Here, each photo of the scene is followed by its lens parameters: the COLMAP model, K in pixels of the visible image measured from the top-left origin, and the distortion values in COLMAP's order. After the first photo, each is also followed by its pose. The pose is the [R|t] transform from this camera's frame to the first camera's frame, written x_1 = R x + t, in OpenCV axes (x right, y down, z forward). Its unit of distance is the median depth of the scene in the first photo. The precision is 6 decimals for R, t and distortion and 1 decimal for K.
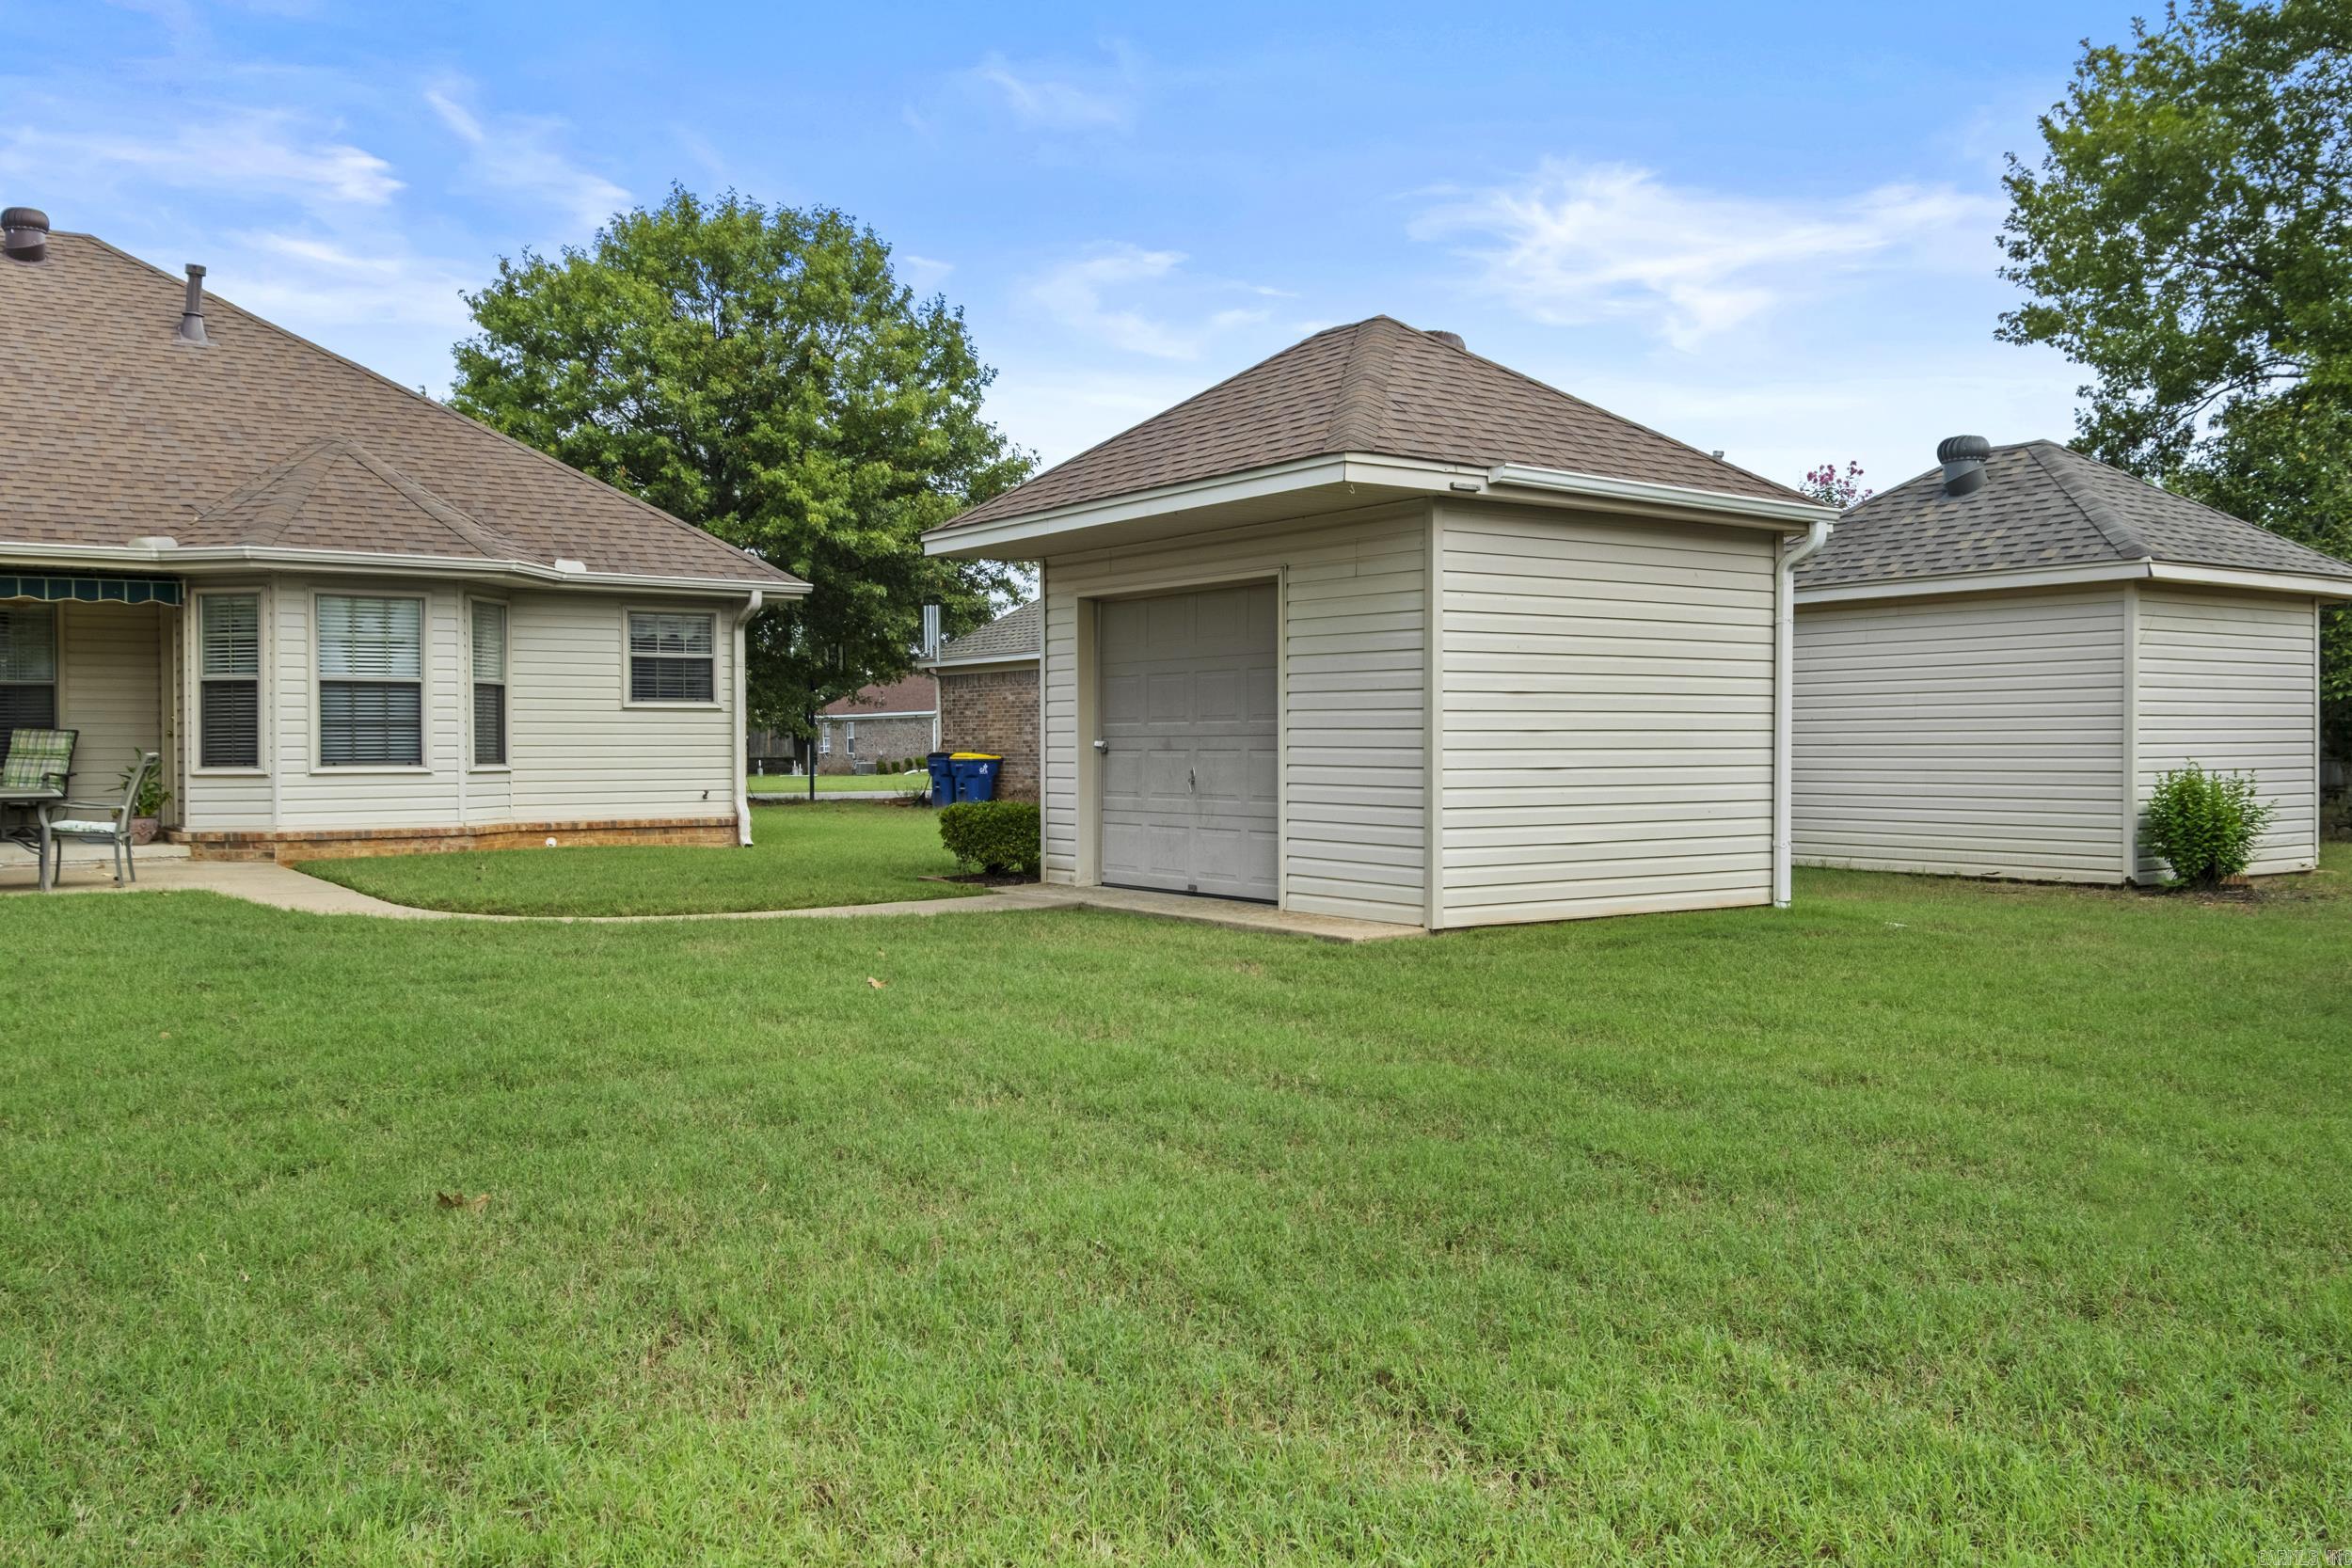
lens RADIAL K [[1895.4, 0, 1176.0], [0, 1895.4, 784.0], [0, 0, 1]] dist [0.004232, -0.000569]
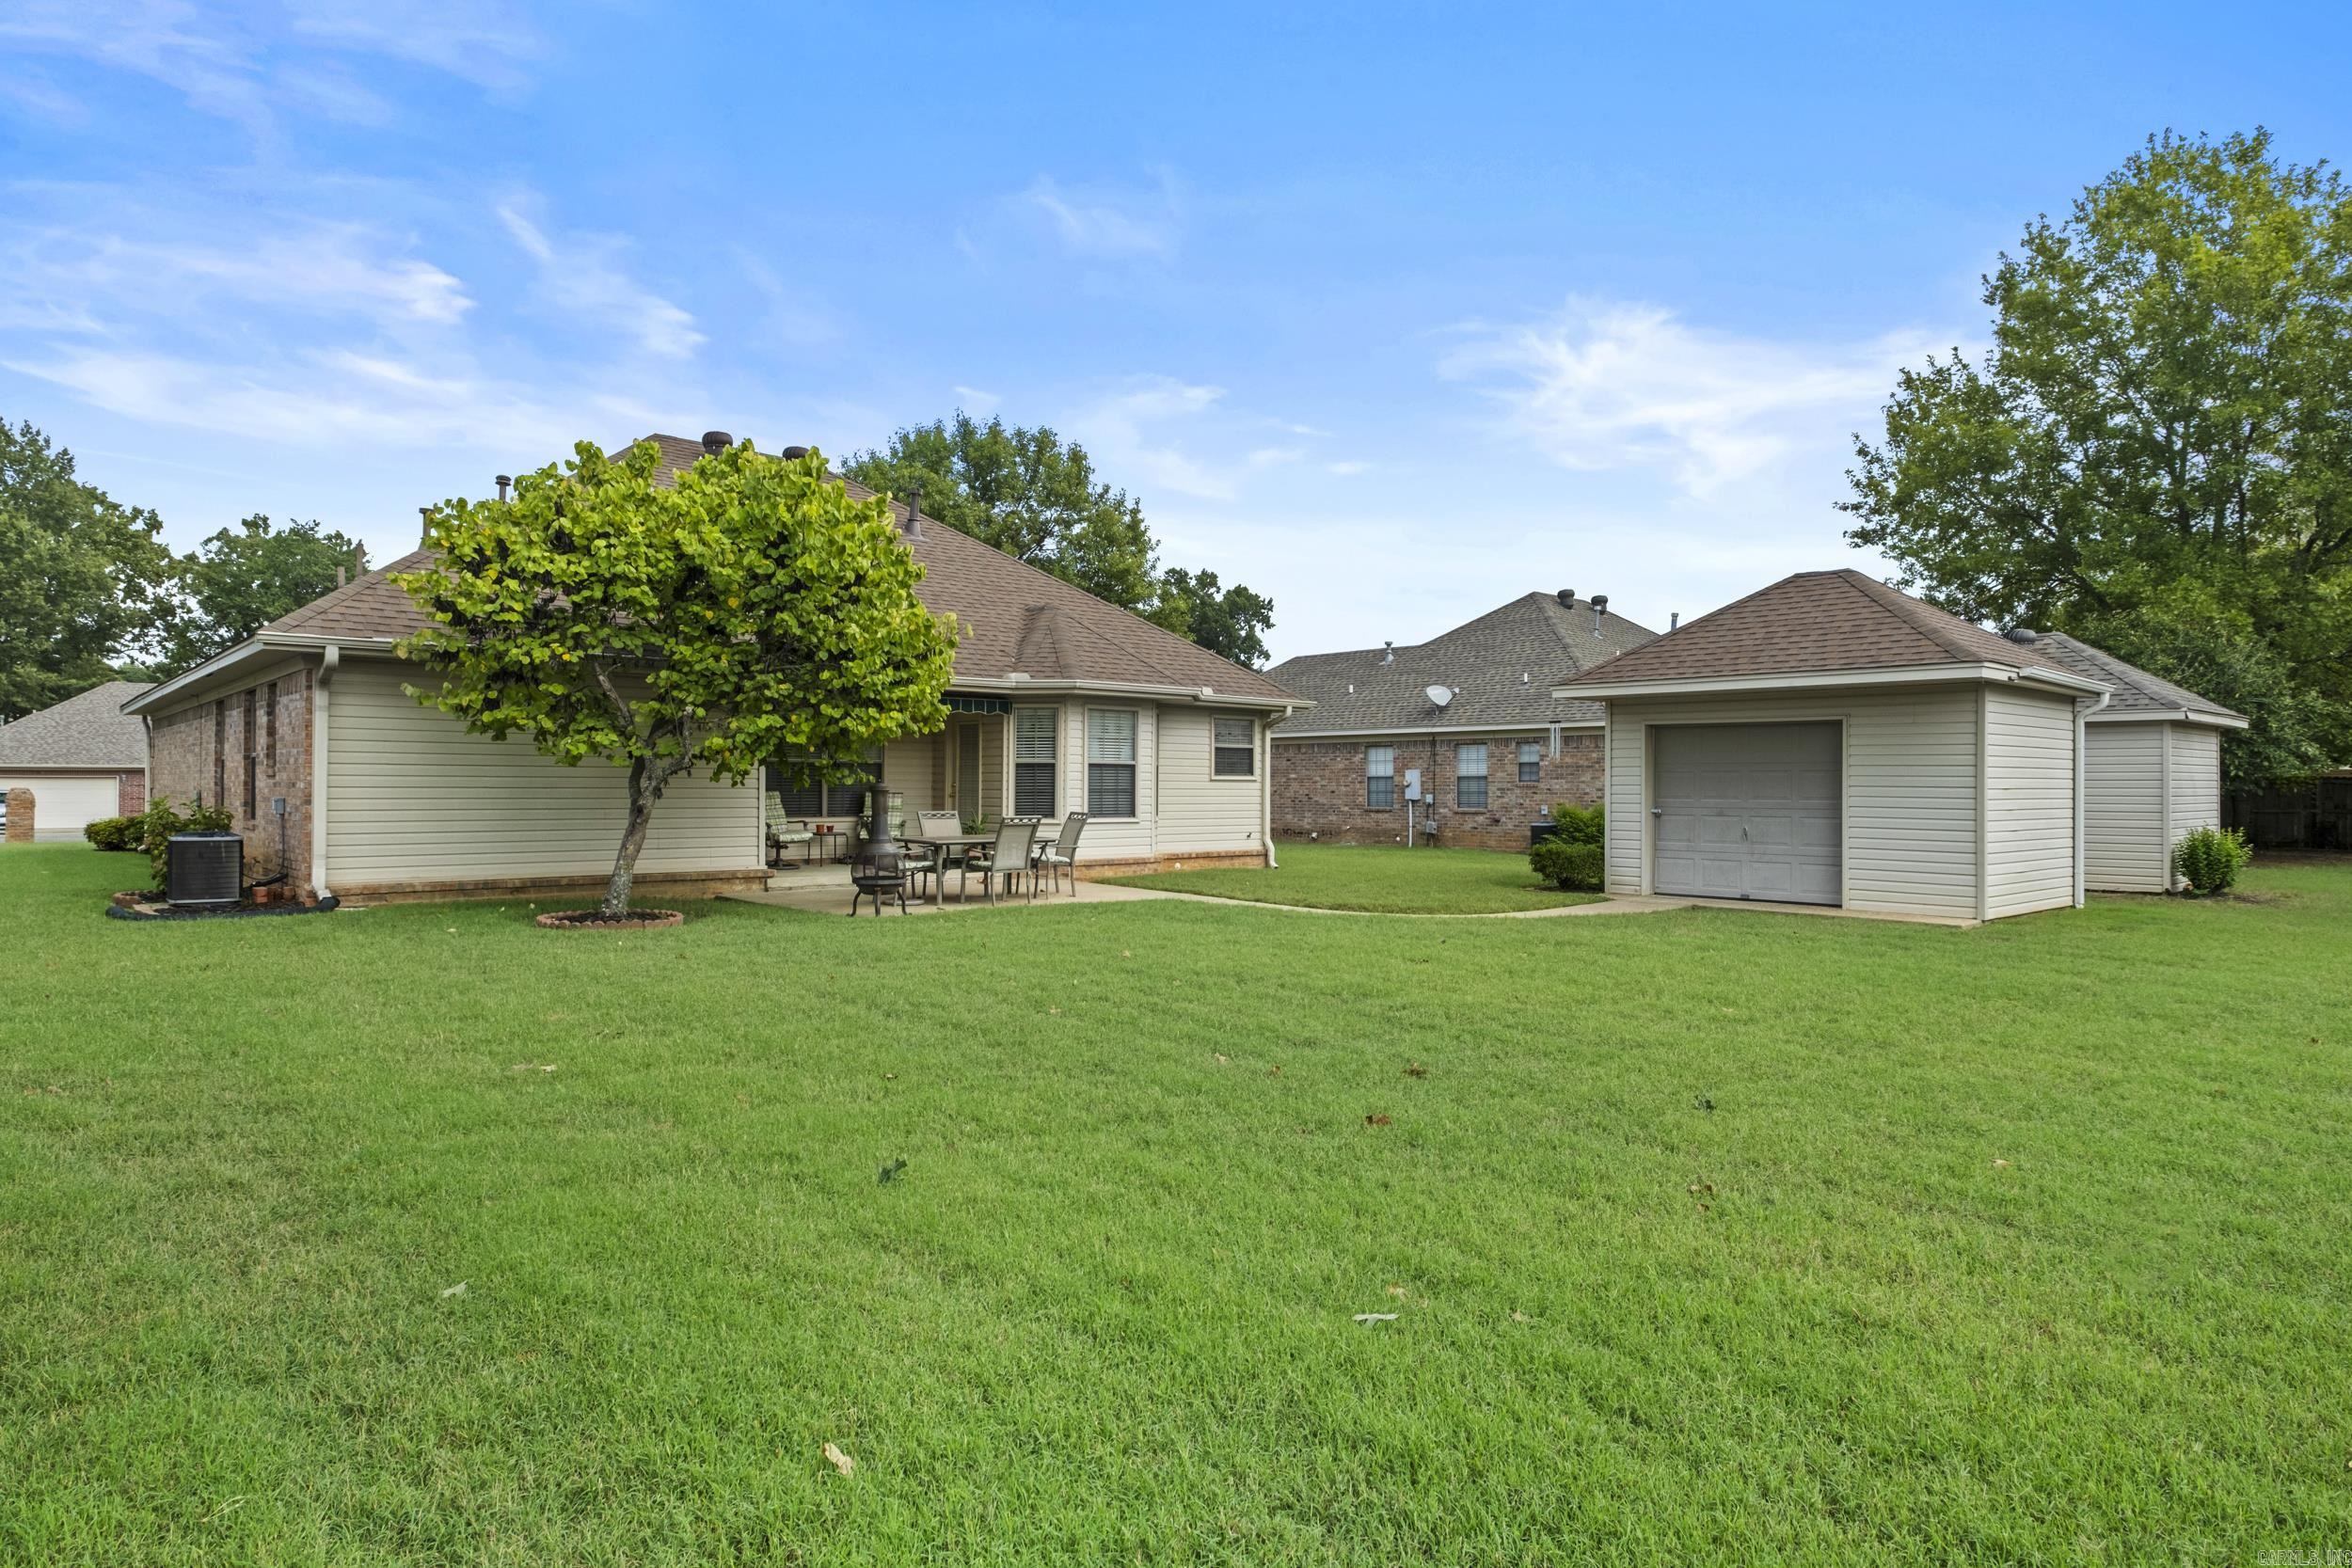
lens RADIAL K [[1359.4, 0, 1176.0], [0, 1359.4, 784.0], [0, 0, 1]] dist [-0.002389, -0.000564]
pose [[0.992577, 0.008739, 0.121307, -0.519037], [-0.006112, 0.999739, -0.022011, -0.013355], [-0.121468, 0.021106, 0.992371, -0.129785]]
